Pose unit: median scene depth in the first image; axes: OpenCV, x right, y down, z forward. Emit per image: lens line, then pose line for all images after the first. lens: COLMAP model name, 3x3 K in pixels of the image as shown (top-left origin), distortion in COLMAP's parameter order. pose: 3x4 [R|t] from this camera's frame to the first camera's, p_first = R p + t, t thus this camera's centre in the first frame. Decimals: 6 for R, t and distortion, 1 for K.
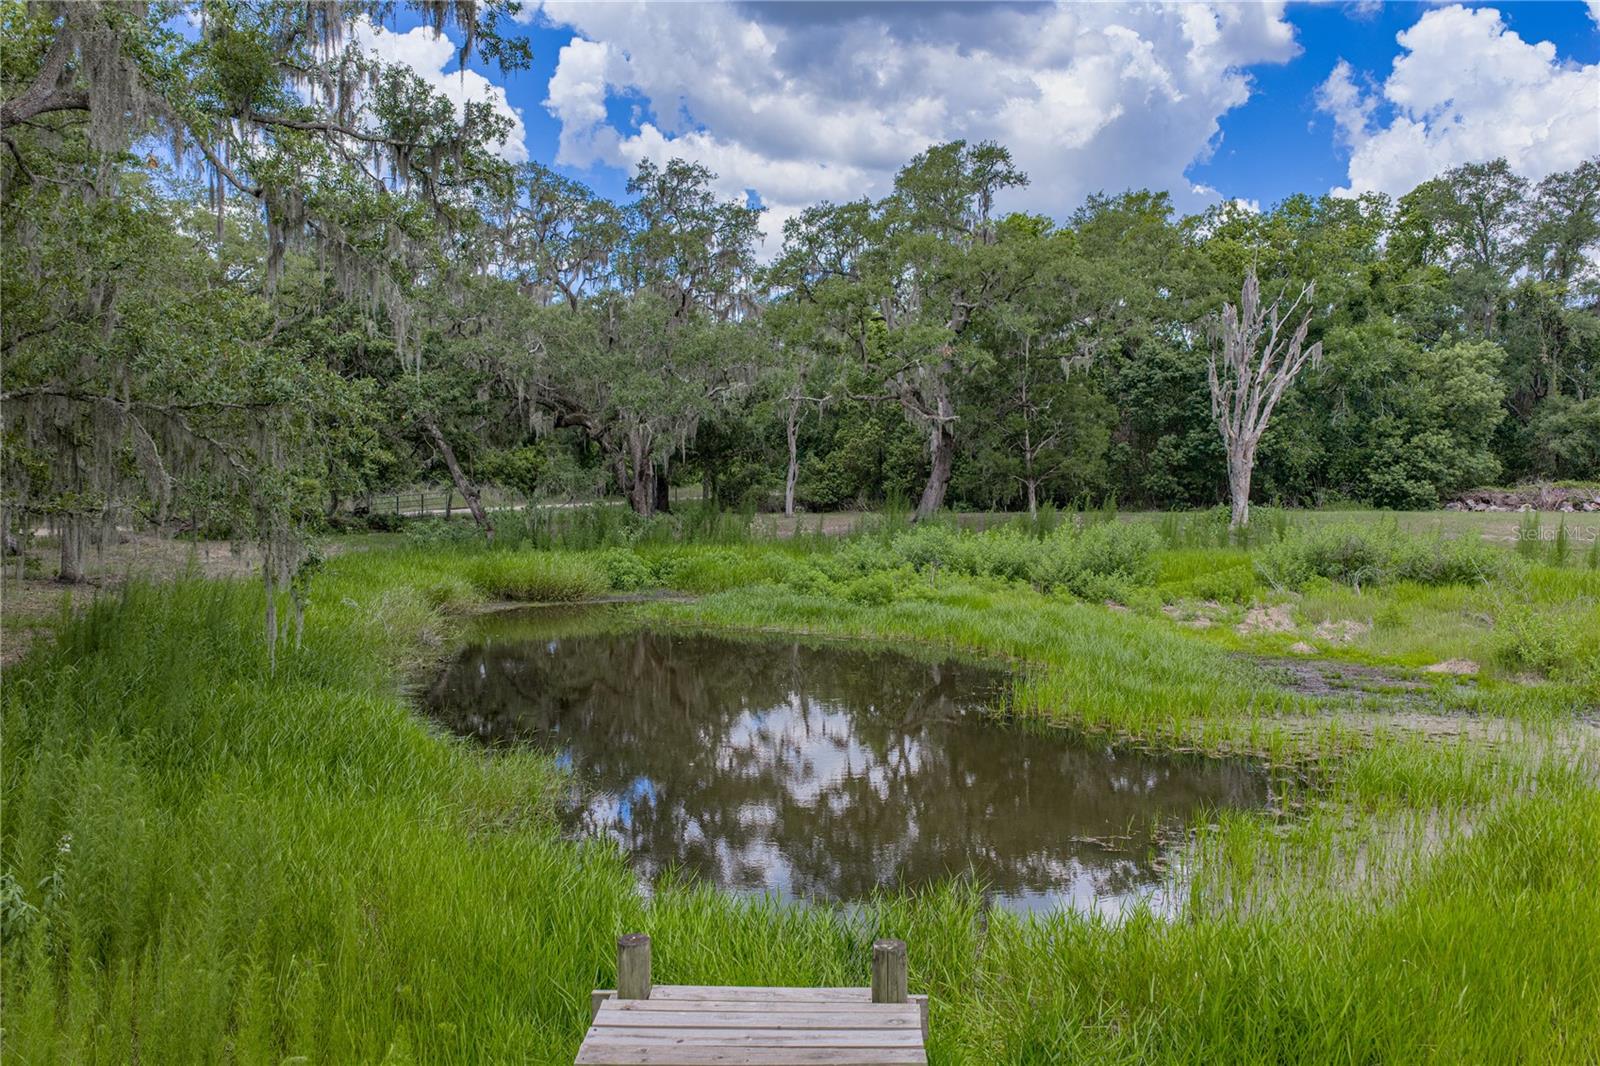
lens RADIAL K [[1324.3, 0, 804.5], [0, 1324.3, 531.5], [0, 0, 1]] dist [0.033494, -0.020141]
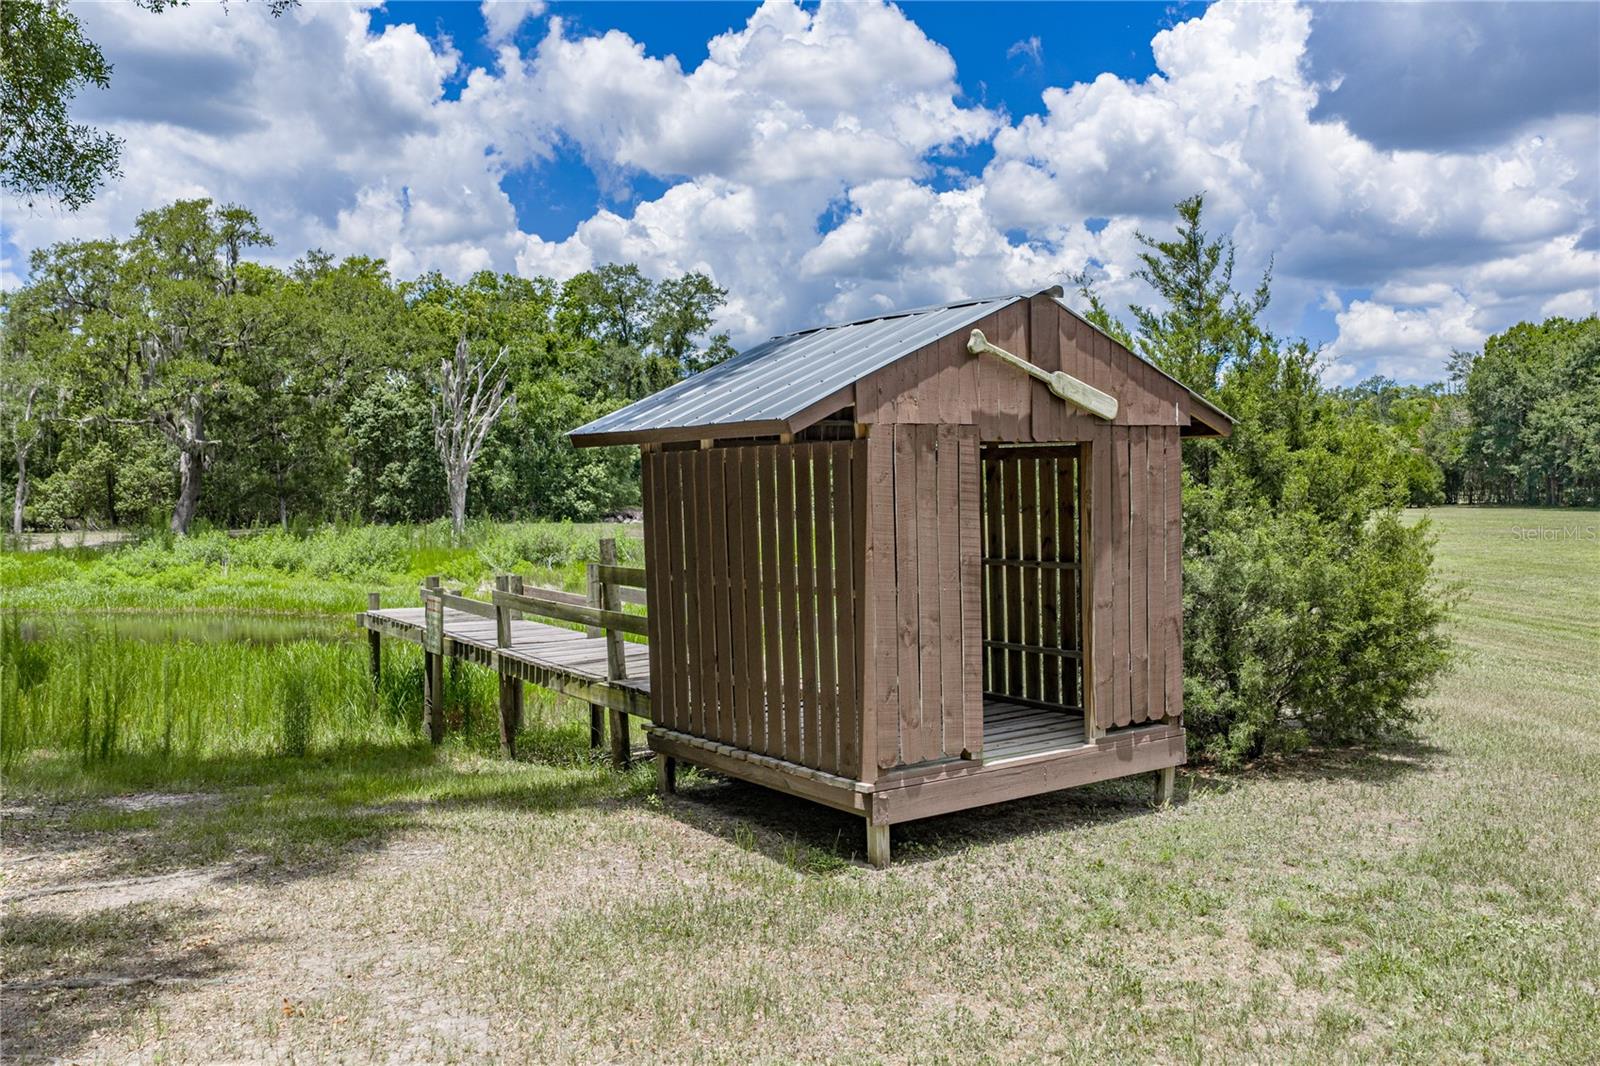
lens RADIAL K [[1324.3, 0, 801.8], [0, 1324.3, 539.7], [0, 0, 1]] dist [0.033494, -0.020141]
pose [[0.825337, -0.011452, 0.564524, -0.104319], [0.024891, 0.999560, -0.016114, 0.026297], [-0.564091, 0.027351, 0.825259, -0.206409]]
